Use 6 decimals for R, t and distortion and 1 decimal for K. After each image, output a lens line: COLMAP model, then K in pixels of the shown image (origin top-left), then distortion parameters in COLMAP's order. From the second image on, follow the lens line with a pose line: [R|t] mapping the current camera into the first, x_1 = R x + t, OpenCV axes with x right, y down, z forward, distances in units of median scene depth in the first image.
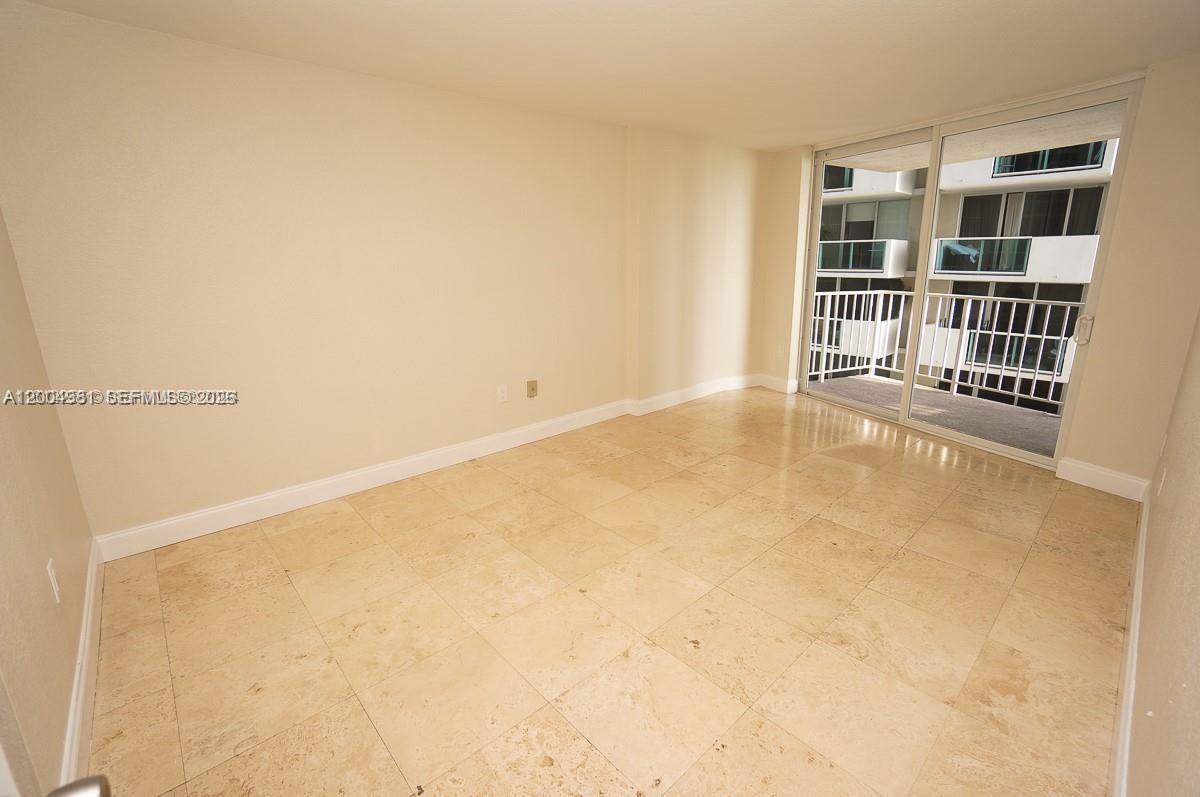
lens RADIAL K [[534.3, 0, 601.9], [0, 534.3, 395.8], [0, 0, 1]] dist [-0.058339, 0.022224]
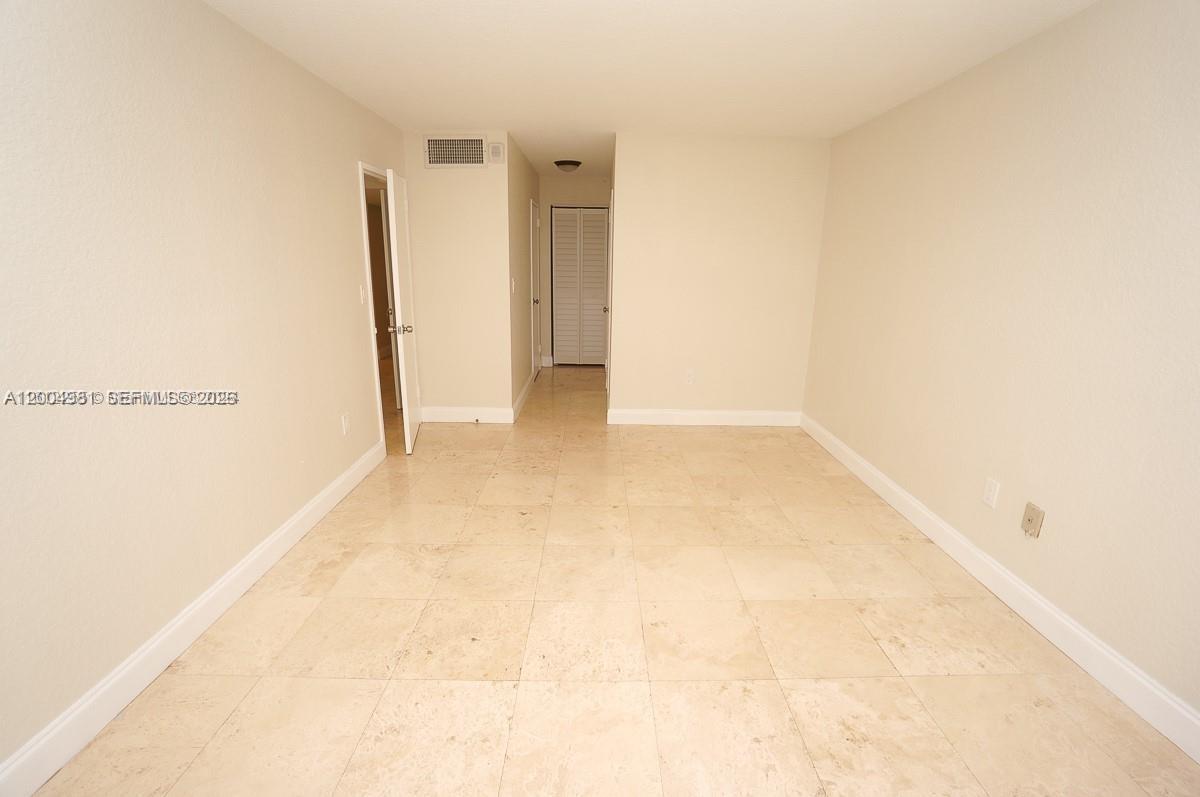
lens RADIAL K [[534.3, 0, 609.3], [0, 534.3, 387.9], [0, 0, 1]] dist [-0.058339, 0.022224]
pose [[-0.667590, 0.174626, -0.723761, 0.601698], [-0.197716, 0.895620, 0.398463, -0.300354], [0.717797, 0.409109, -0.563381, 1.067218]]
